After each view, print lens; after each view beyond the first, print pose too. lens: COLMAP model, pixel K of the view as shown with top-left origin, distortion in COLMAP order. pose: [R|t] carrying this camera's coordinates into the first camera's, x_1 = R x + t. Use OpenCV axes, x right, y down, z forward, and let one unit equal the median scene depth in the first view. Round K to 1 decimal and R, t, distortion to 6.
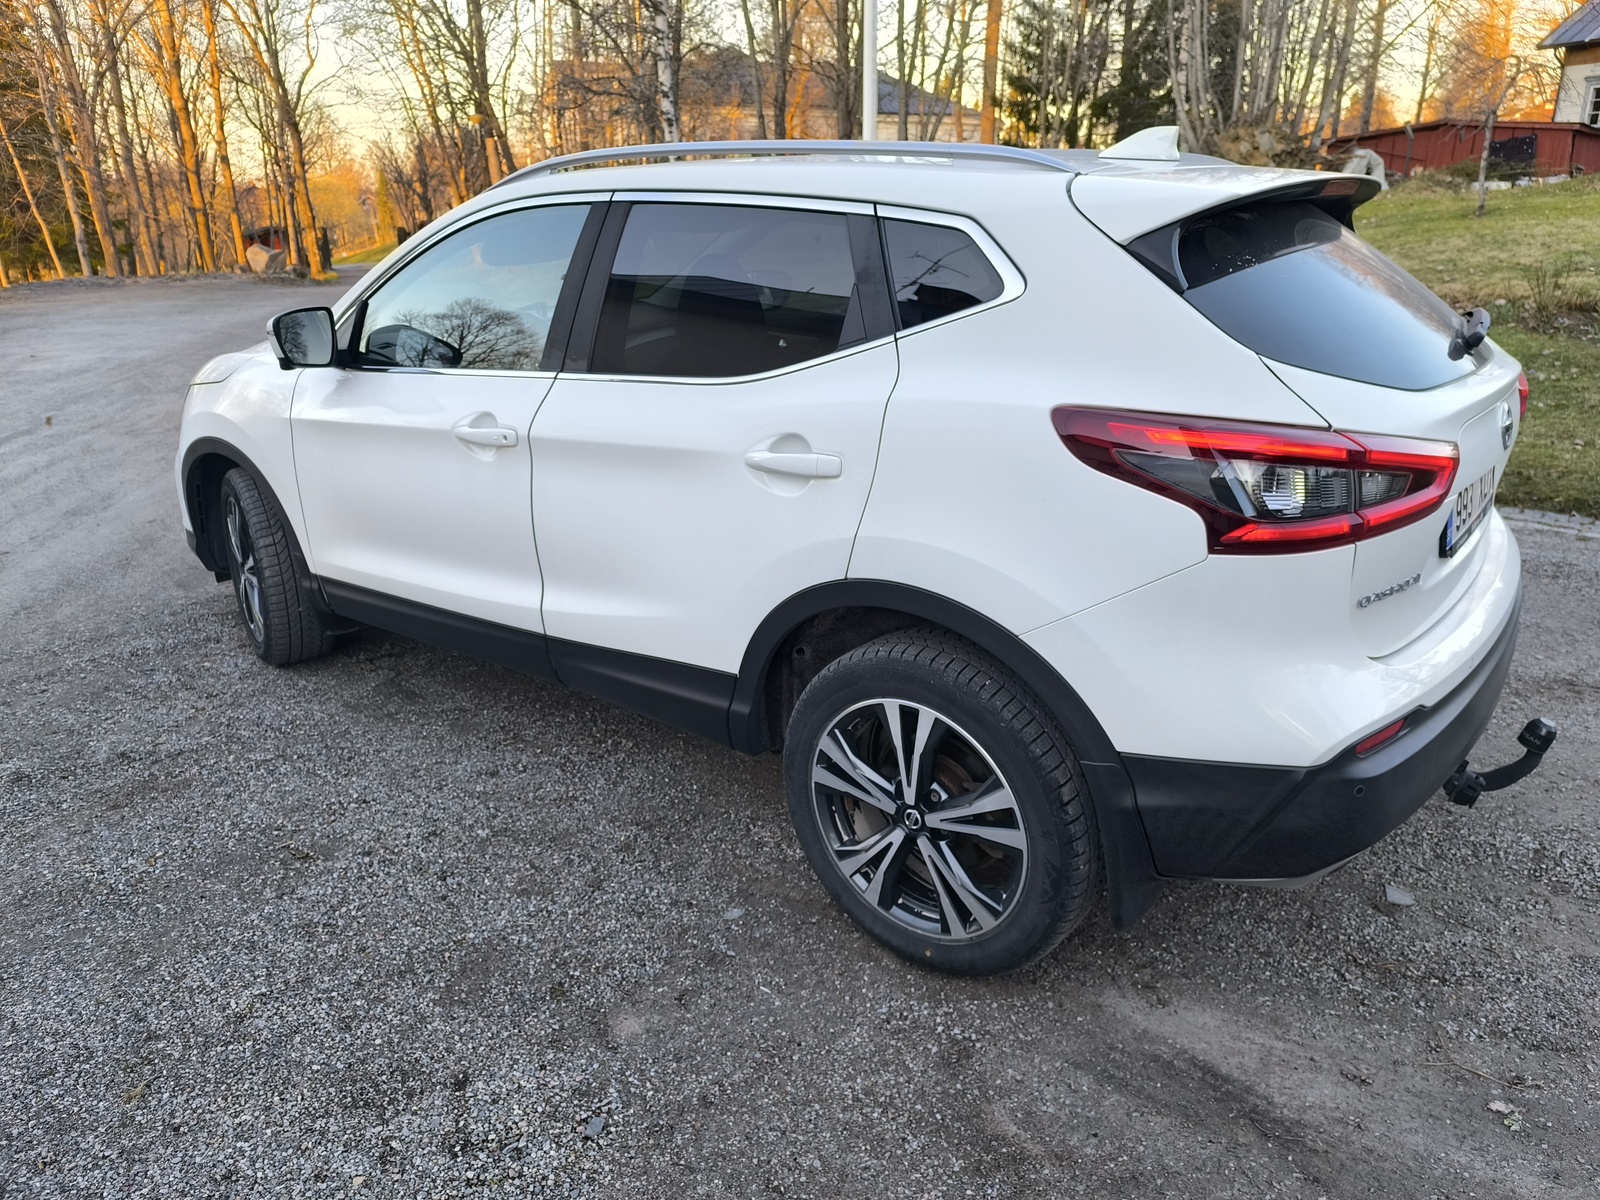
lens RADIAL K [[1106.6, 0, 799.0], [0, 1106.6, 604.5], [0, 0, 1]] dist [0.023181, -0.019690]
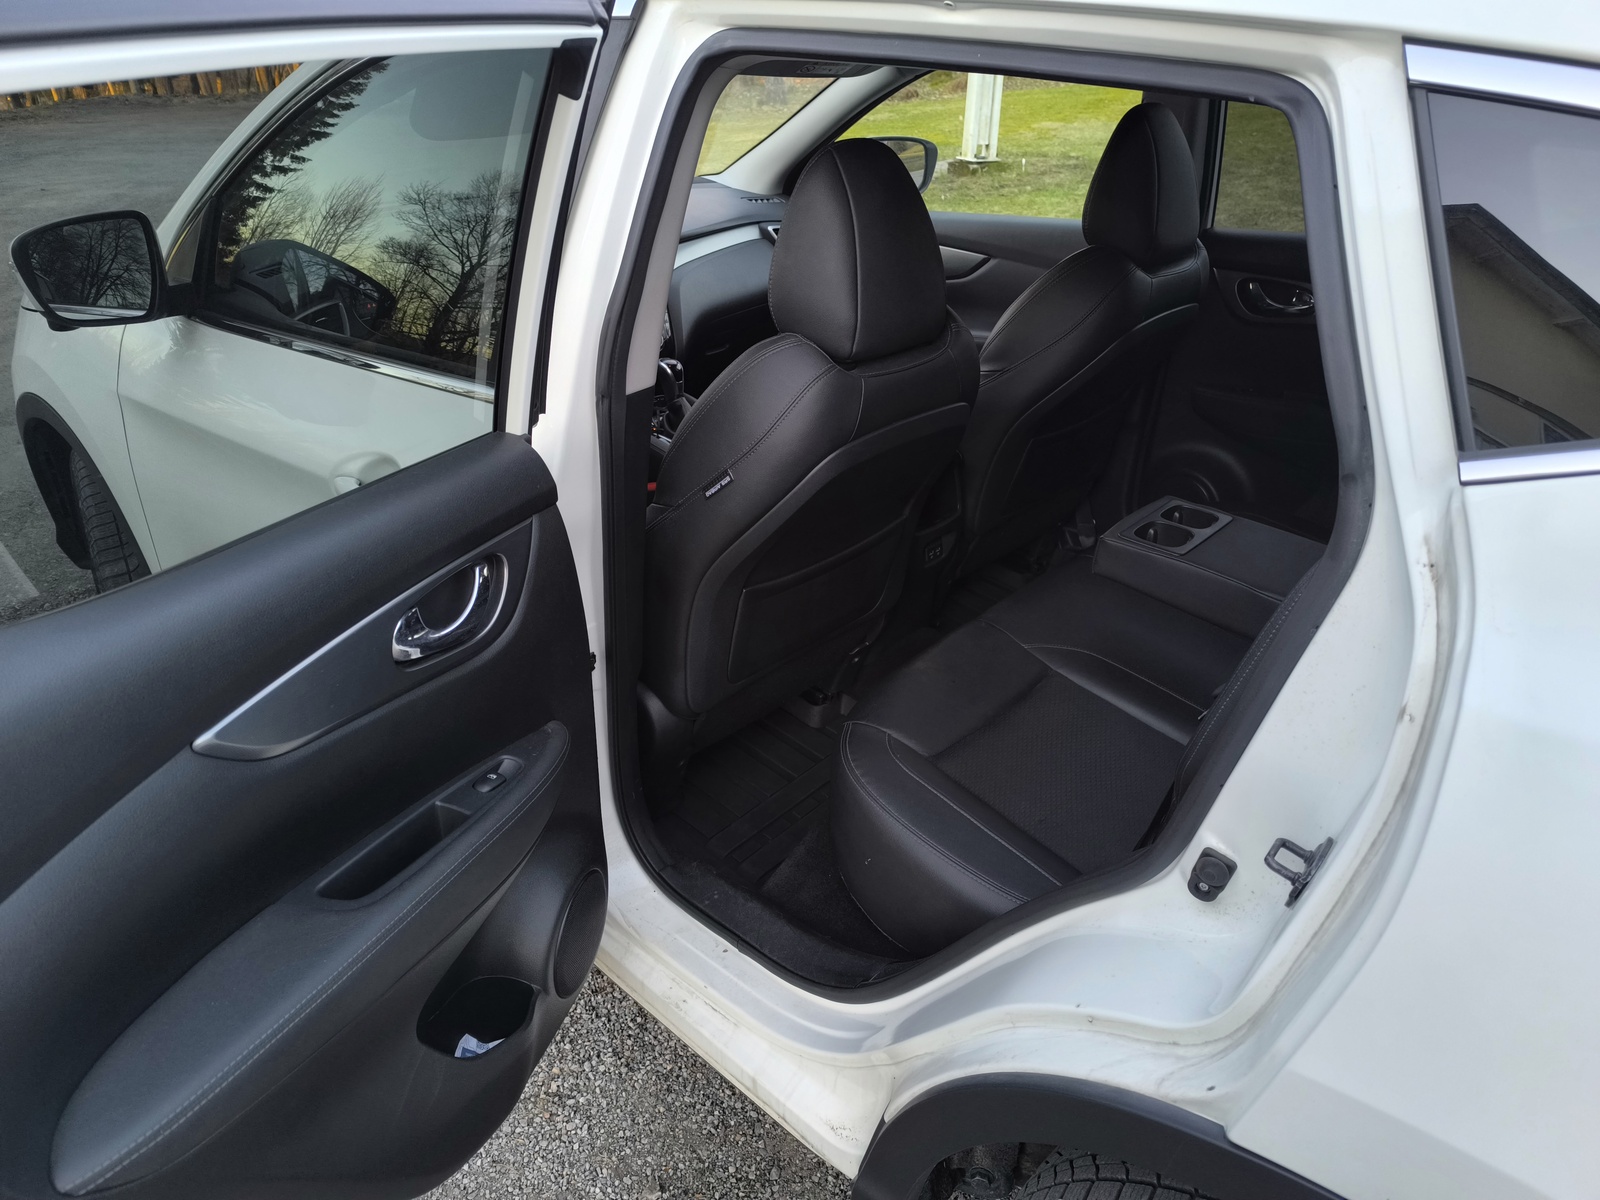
lens RADIAL K [[1106.6, 0, 800.5], [0, 1106.6, 597.5], [0, 0, 1]] dist [0.023181, -0.019690]
pose [[0.997358, 0.050924, -0.051801, -0.052070], [-0.044026, 0.990984, 0.126542, -0.148162], [0.057778, -0.123927, 0.990608, 0.406231]]
